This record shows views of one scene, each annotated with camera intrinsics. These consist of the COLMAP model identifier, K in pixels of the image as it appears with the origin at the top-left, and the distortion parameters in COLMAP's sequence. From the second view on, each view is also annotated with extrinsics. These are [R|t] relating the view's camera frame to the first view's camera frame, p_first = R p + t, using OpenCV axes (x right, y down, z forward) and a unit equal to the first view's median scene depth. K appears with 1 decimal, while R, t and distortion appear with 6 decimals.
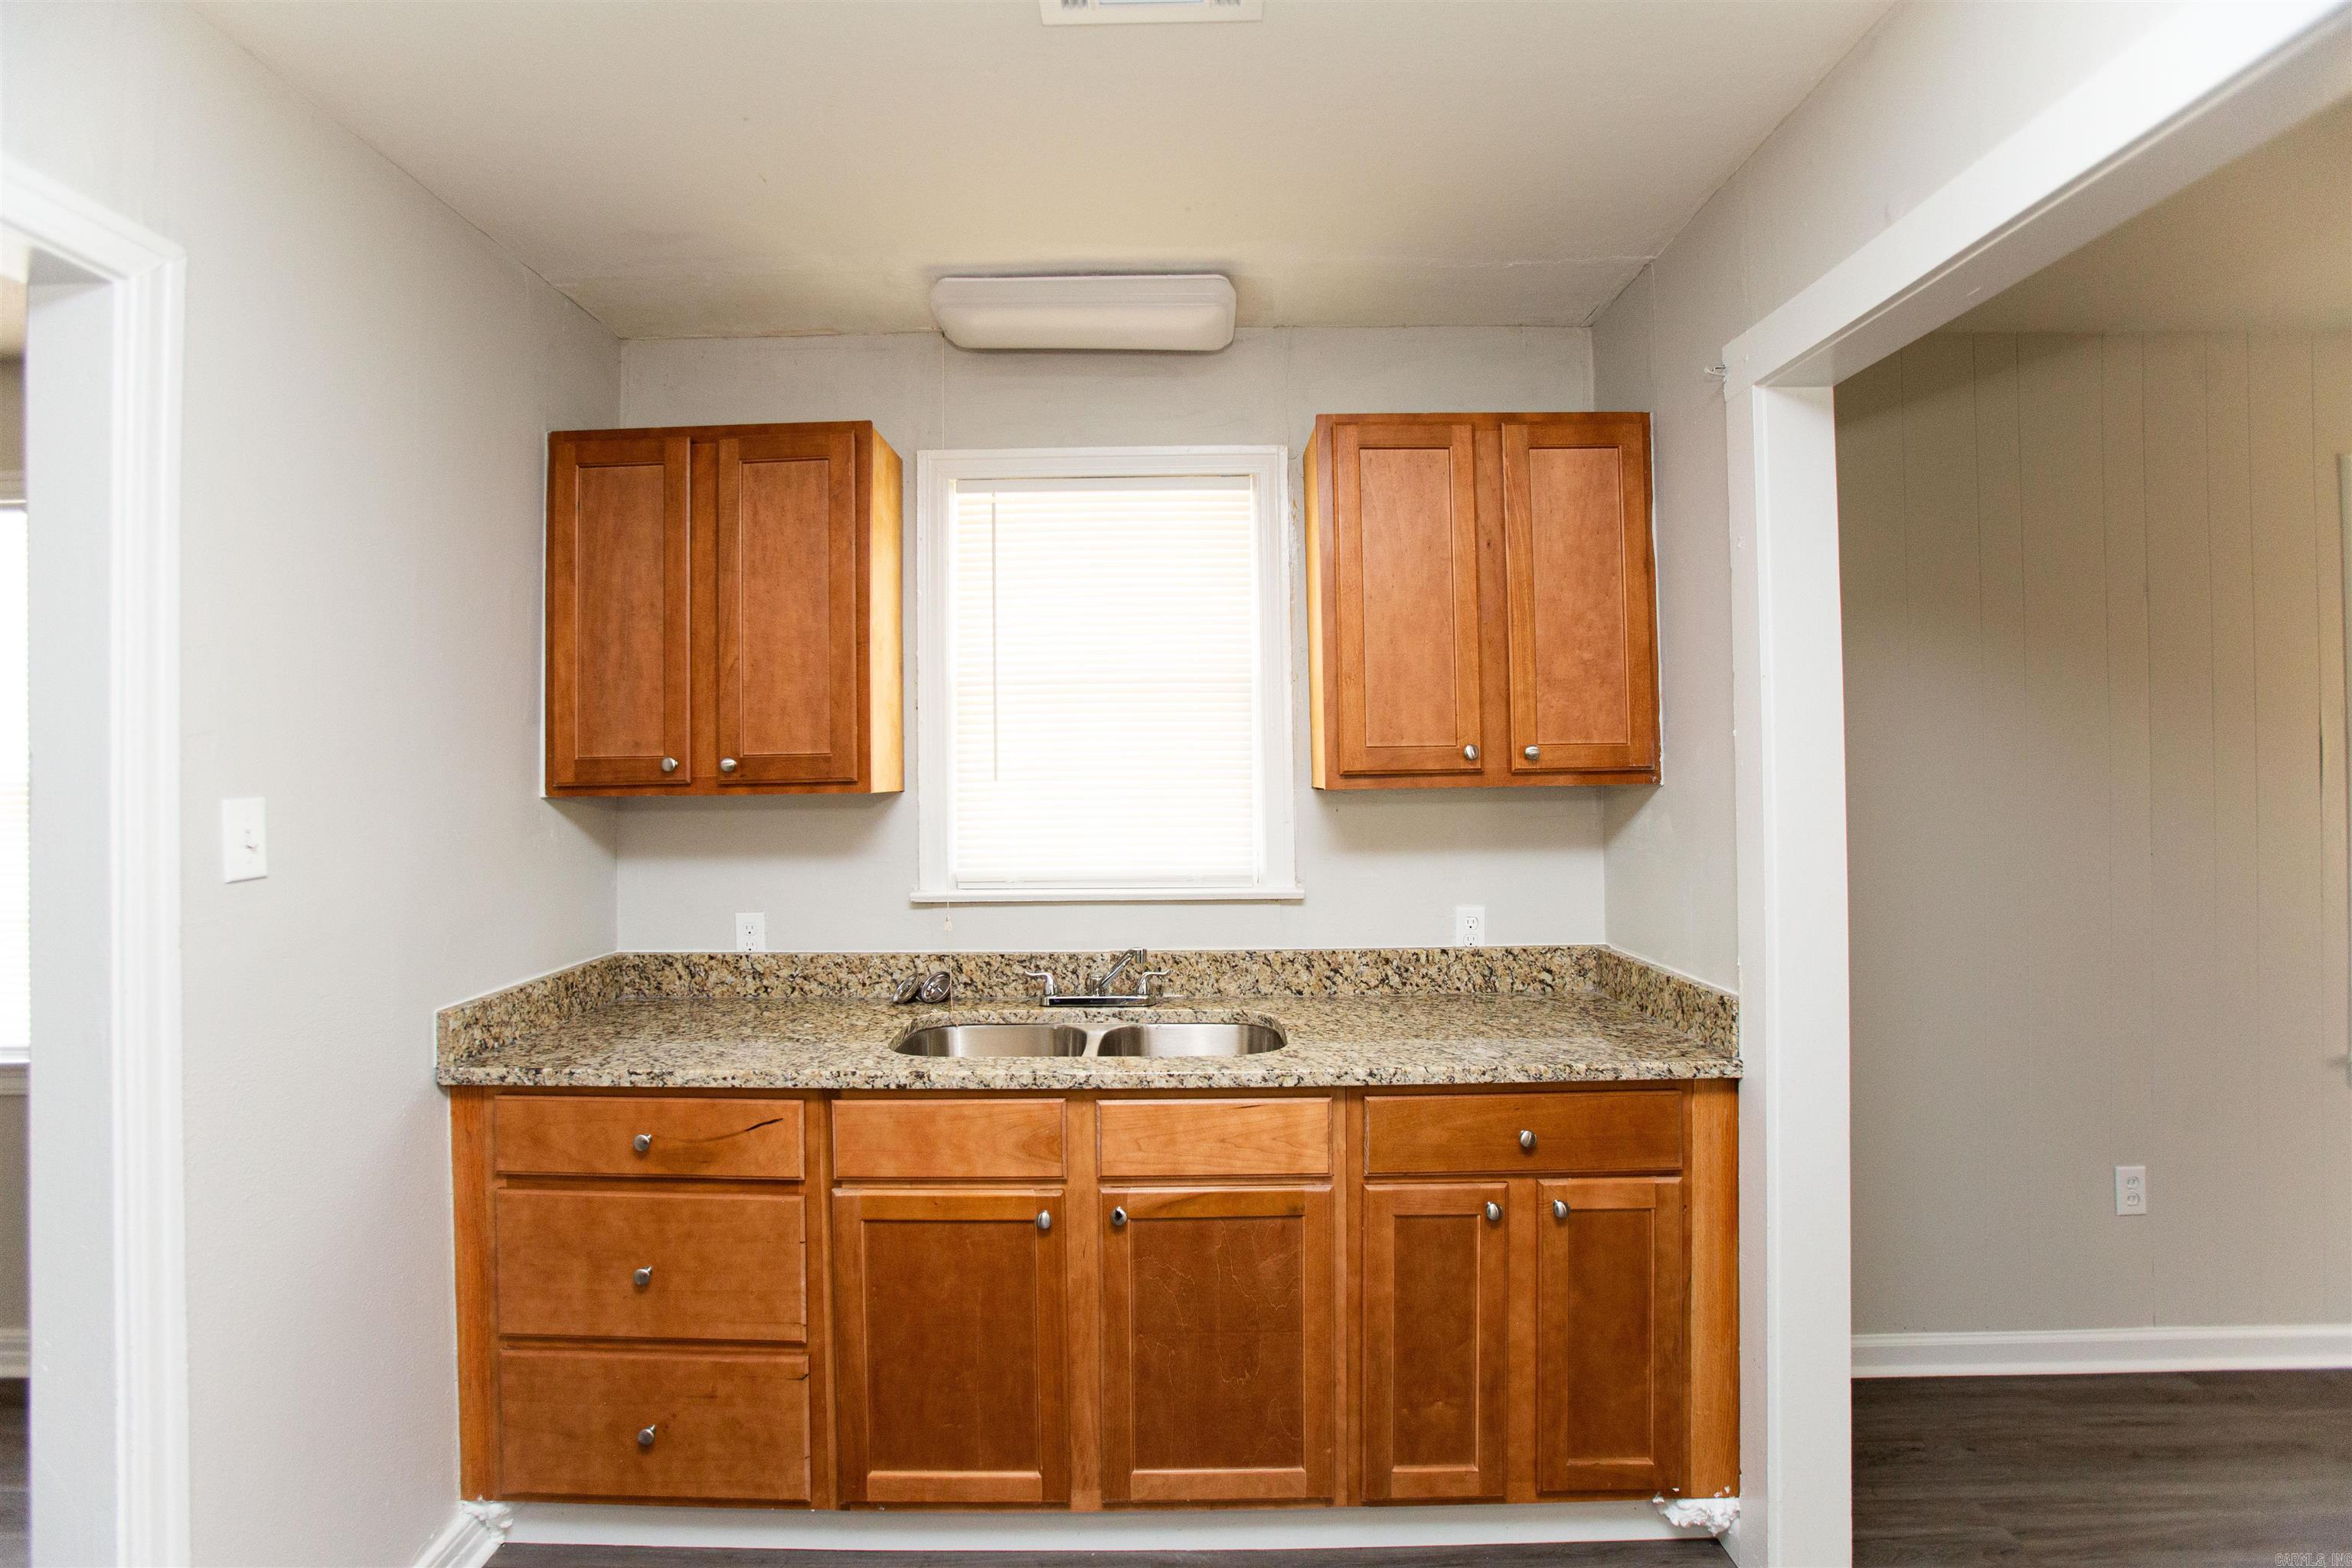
lens RADIAL K [[1137.9, 0, 1186.4], [0, 1137.9, 793.9], [0, 0, 1]] dist [-0.062903, 0.016308]
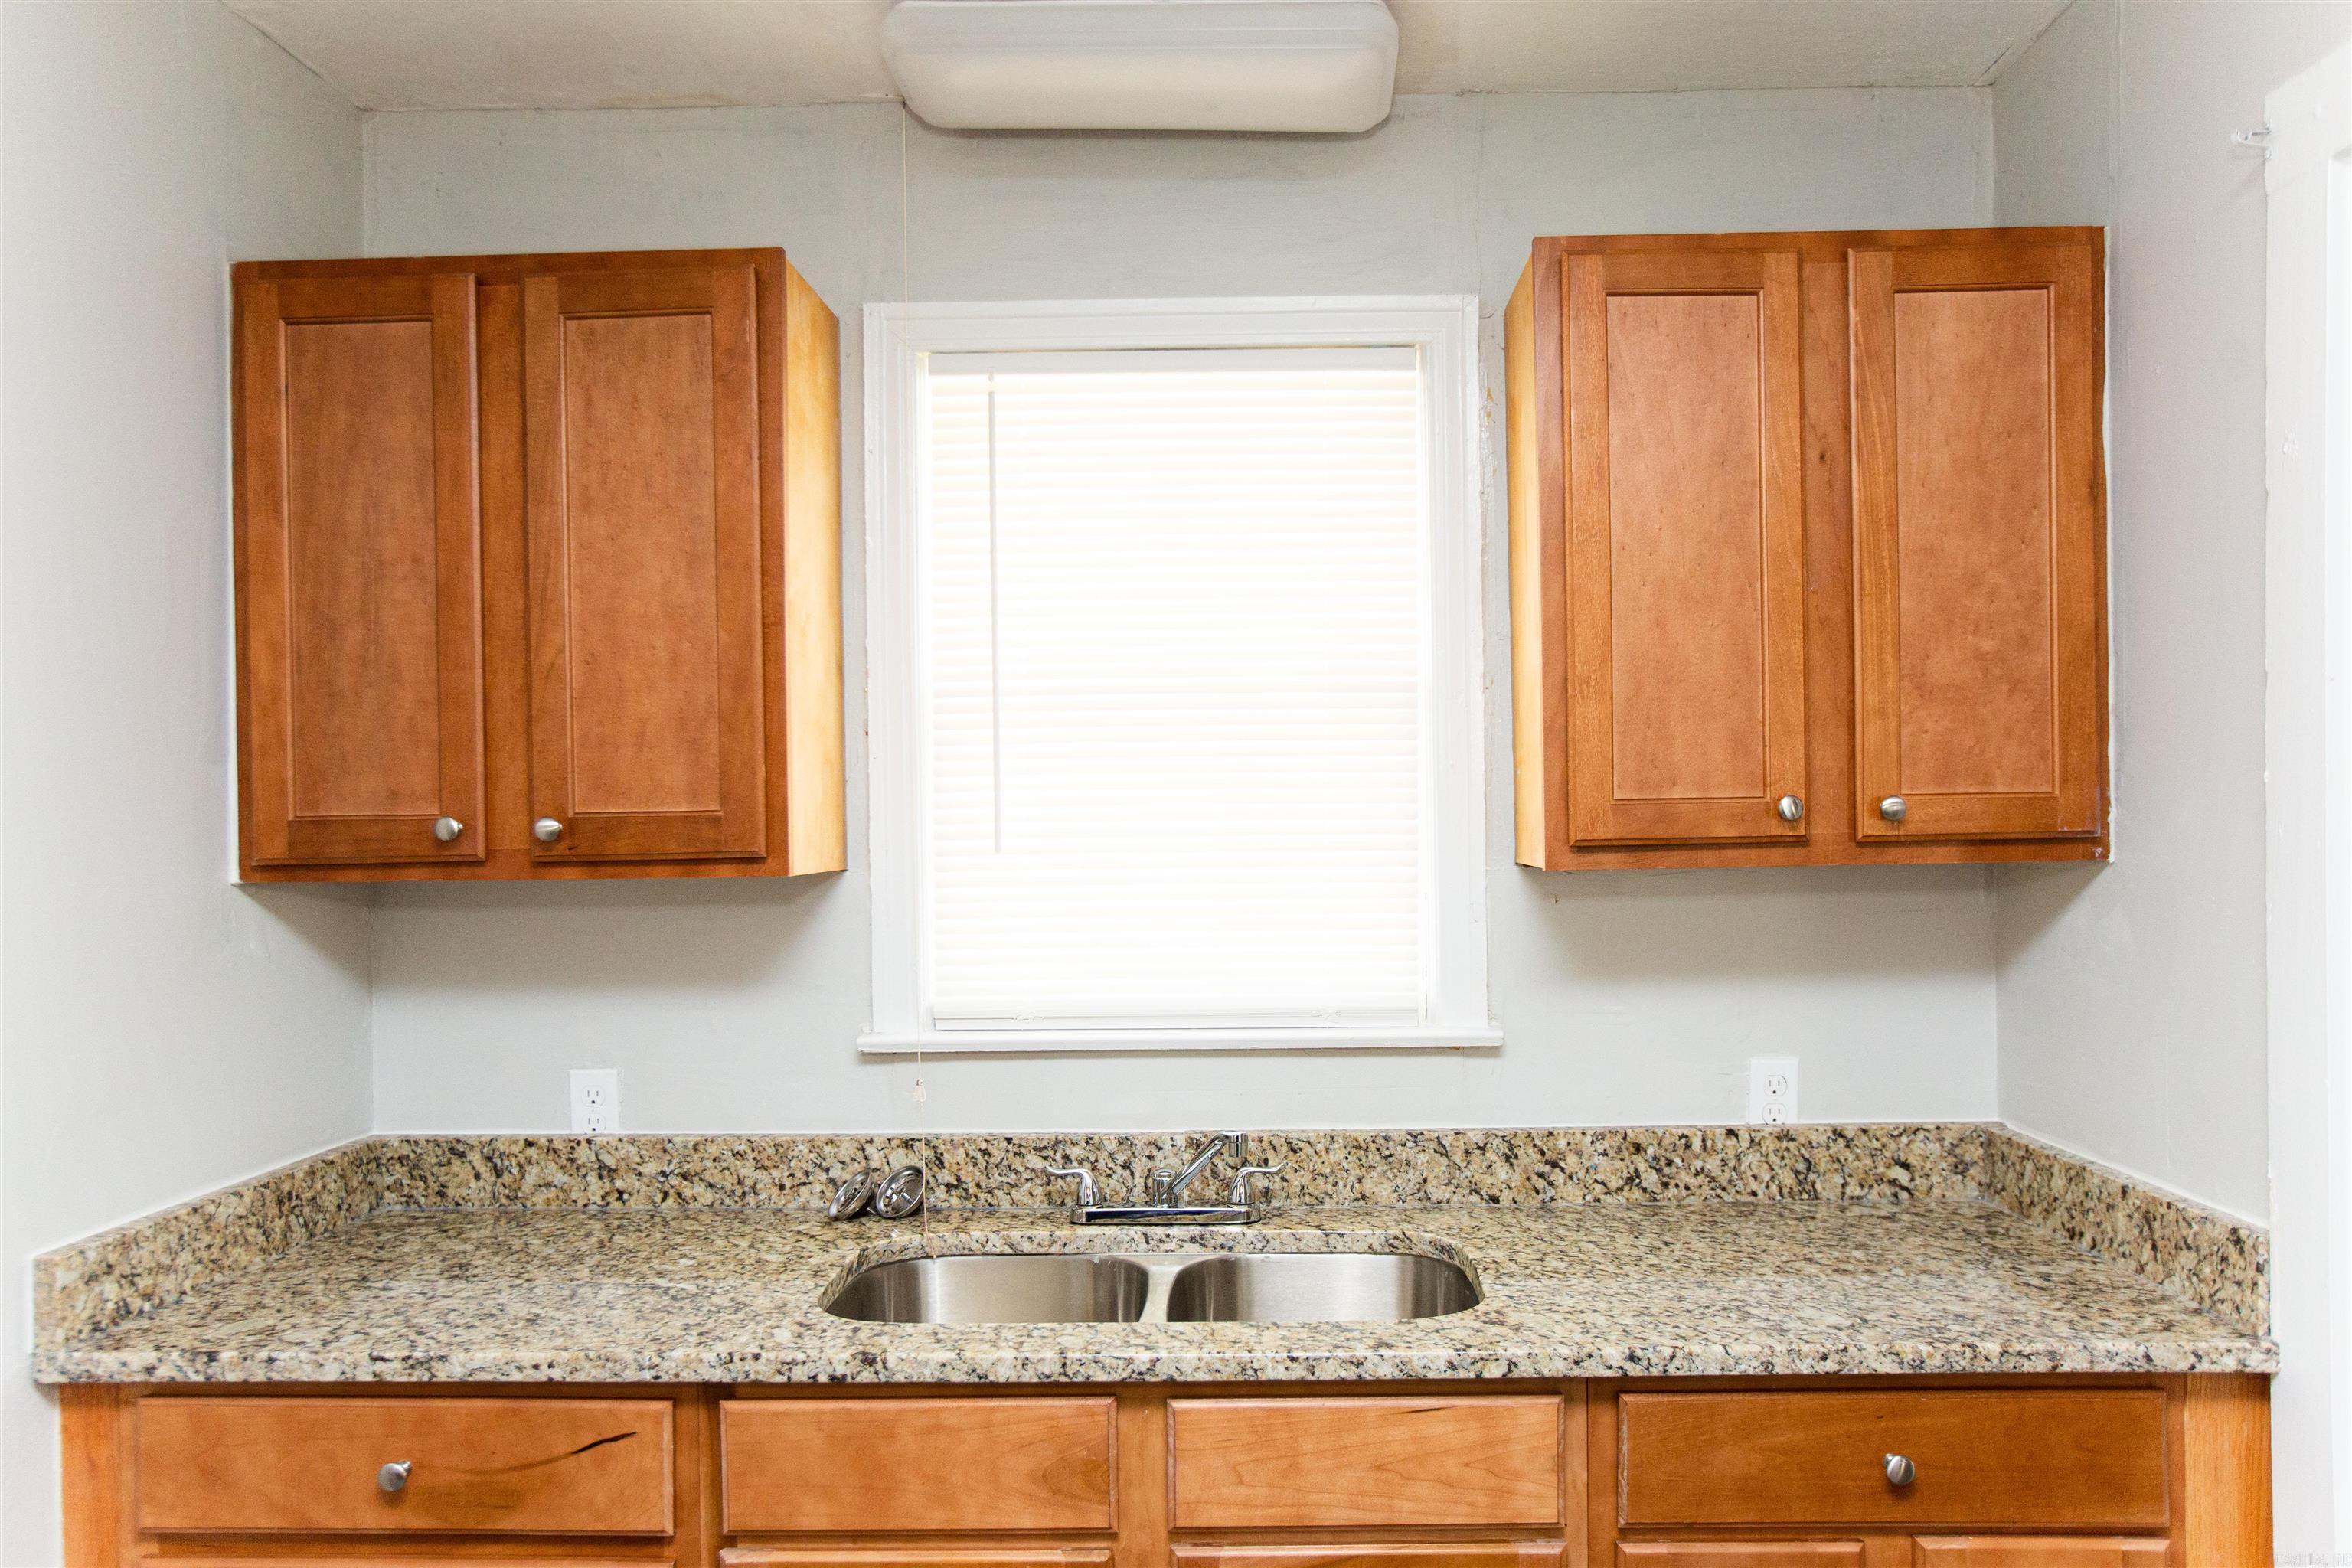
lens RADIAL K [[1665.4, 0, 1254.9], [0, 1665.4, 893.9], [0, 0, 1]] dist [-0.022095, 0.013204]
pose [[0.999902, 0.000999, -0.013963, -0.019324], [-0.000626, 0.999644, 0.026686, -0.015137], [0.013985, -0.026675, 0.999546, 0.123318]]
